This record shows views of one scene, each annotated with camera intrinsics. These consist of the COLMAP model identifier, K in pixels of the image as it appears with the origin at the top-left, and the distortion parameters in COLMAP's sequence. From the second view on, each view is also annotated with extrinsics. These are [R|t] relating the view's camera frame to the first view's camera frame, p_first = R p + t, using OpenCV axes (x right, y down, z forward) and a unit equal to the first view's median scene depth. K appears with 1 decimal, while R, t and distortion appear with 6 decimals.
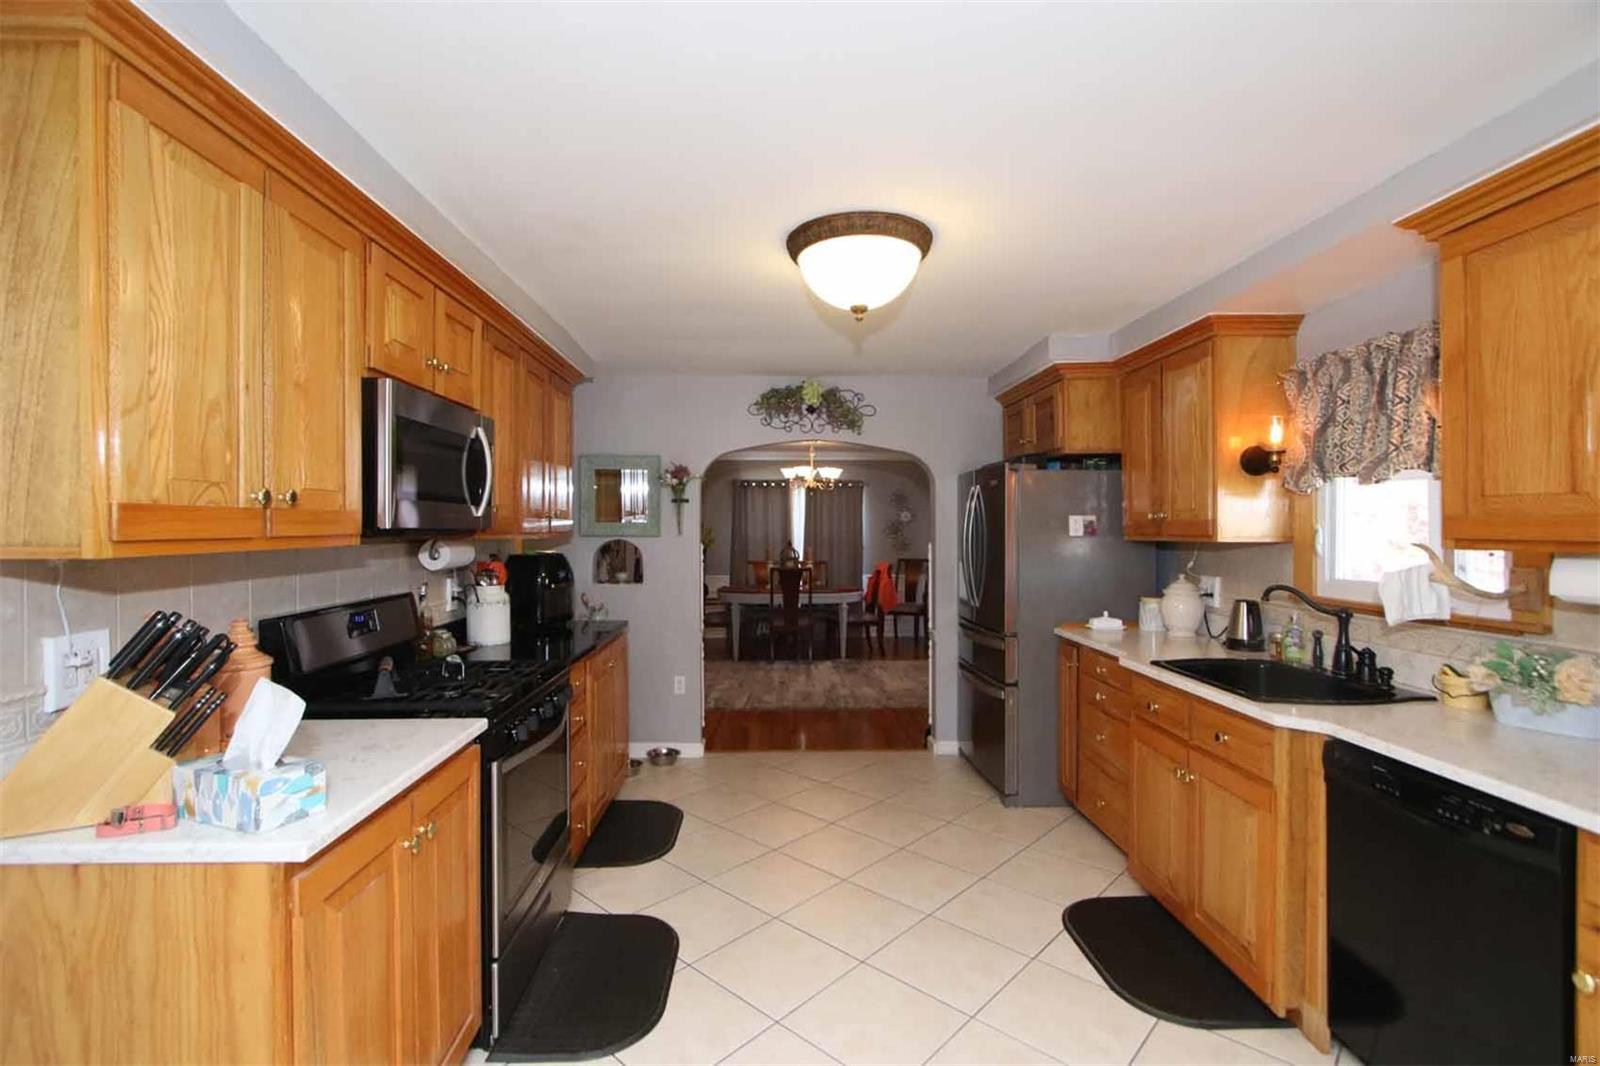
lens RADIAL K [[744.4, 0, 802.1], [0, 744.4, 527.2], [0, 0, 1]] dist [-0.000940, 0.000385]
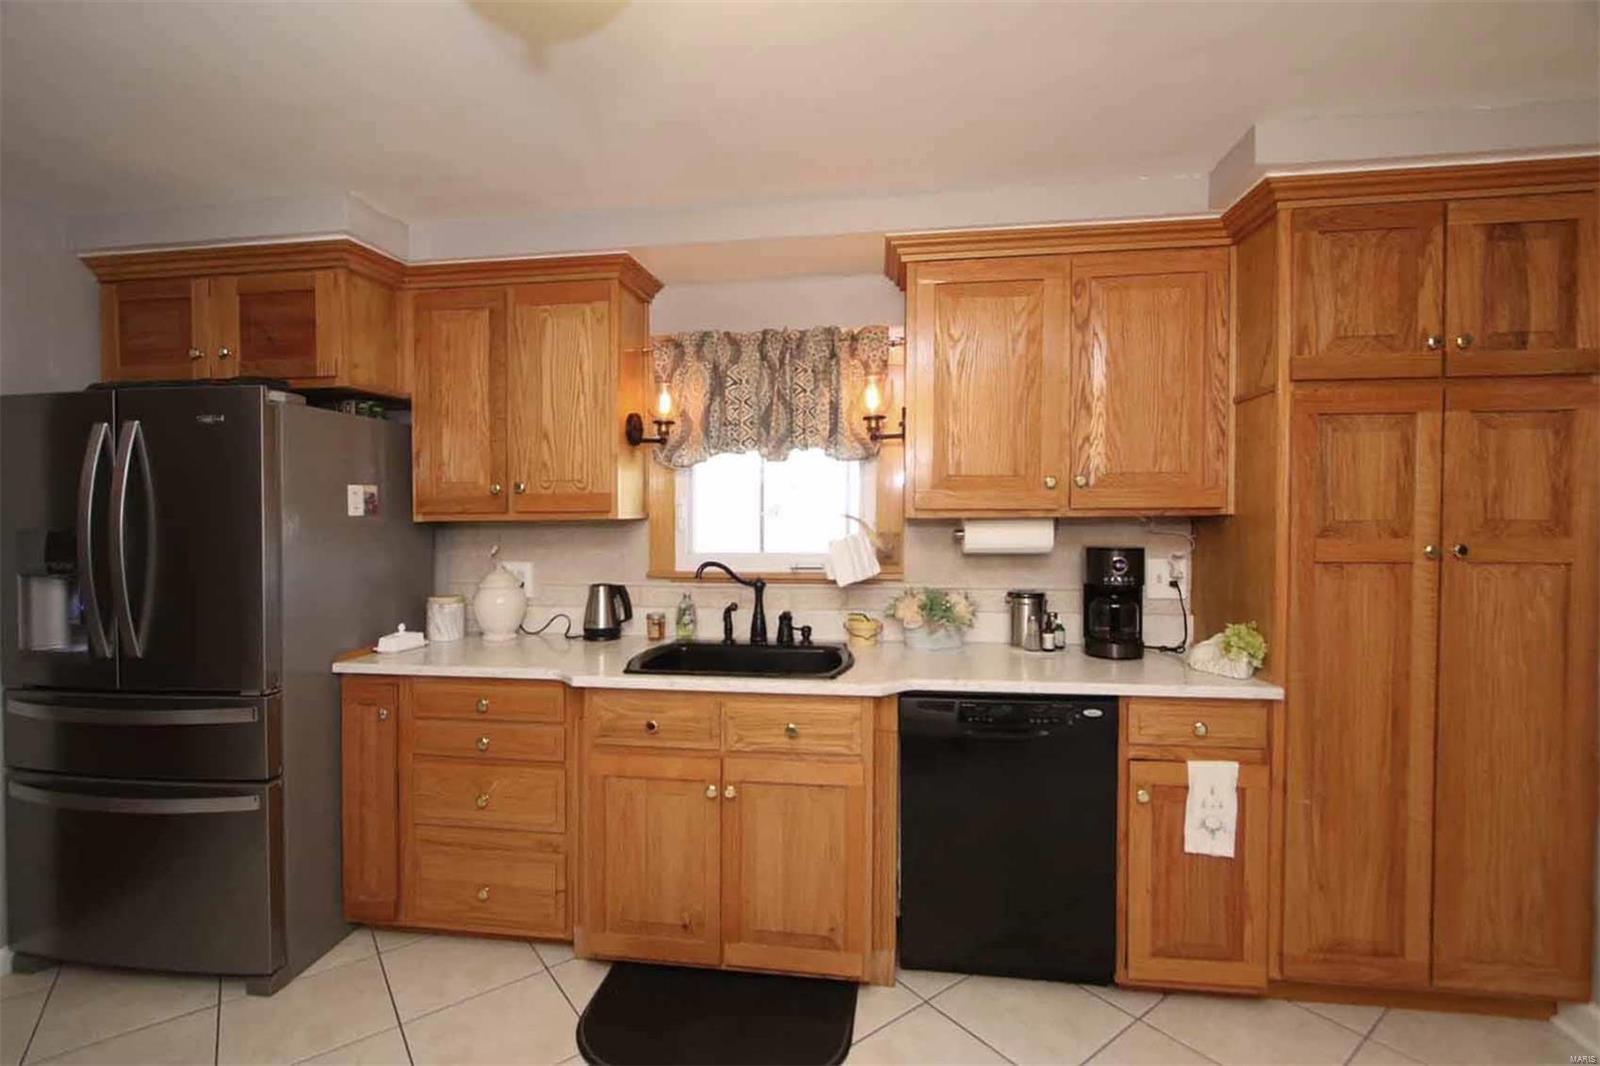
lens RADIAL K [[744.4, 0, 802.1], [0, 744.4, 527.2], [0, 0, 1]] dist [-0.000940, 0.000385]
pose [[0.186170, -0.021239, 0.982288, -0.261495], [0.004053, 0.999774, 0.020849, 0.012742], [-0.982509, 0.000100, 0.186214, 0.652424]]
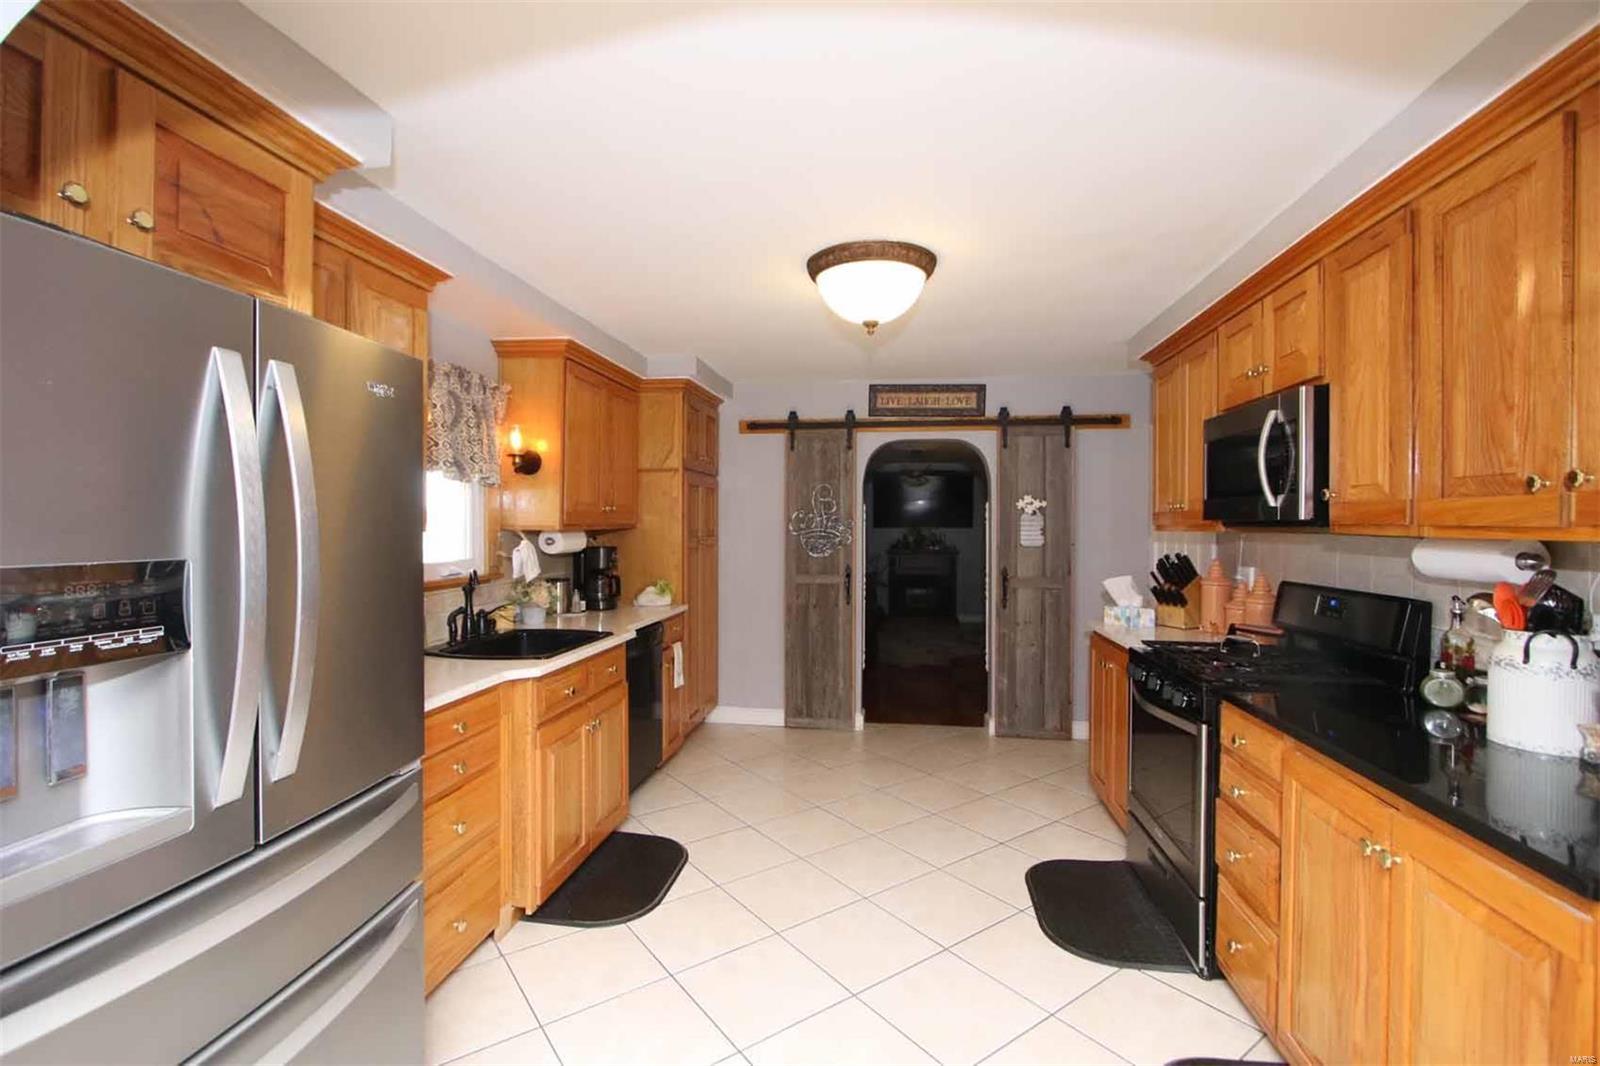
lens RADIAL K [[744.4, 0, 802.1], [0, 744.4, 527.2], [0, 0, 1]] dist [-0.000940, 0.000385]
pose [[-0.980925, -0.002557, 0.194368, -0.035613], [-0.001215, 0.999975, 0.007021, 0.004840], [-0.194381, 0.006651, -0.980904, 1.827013]]
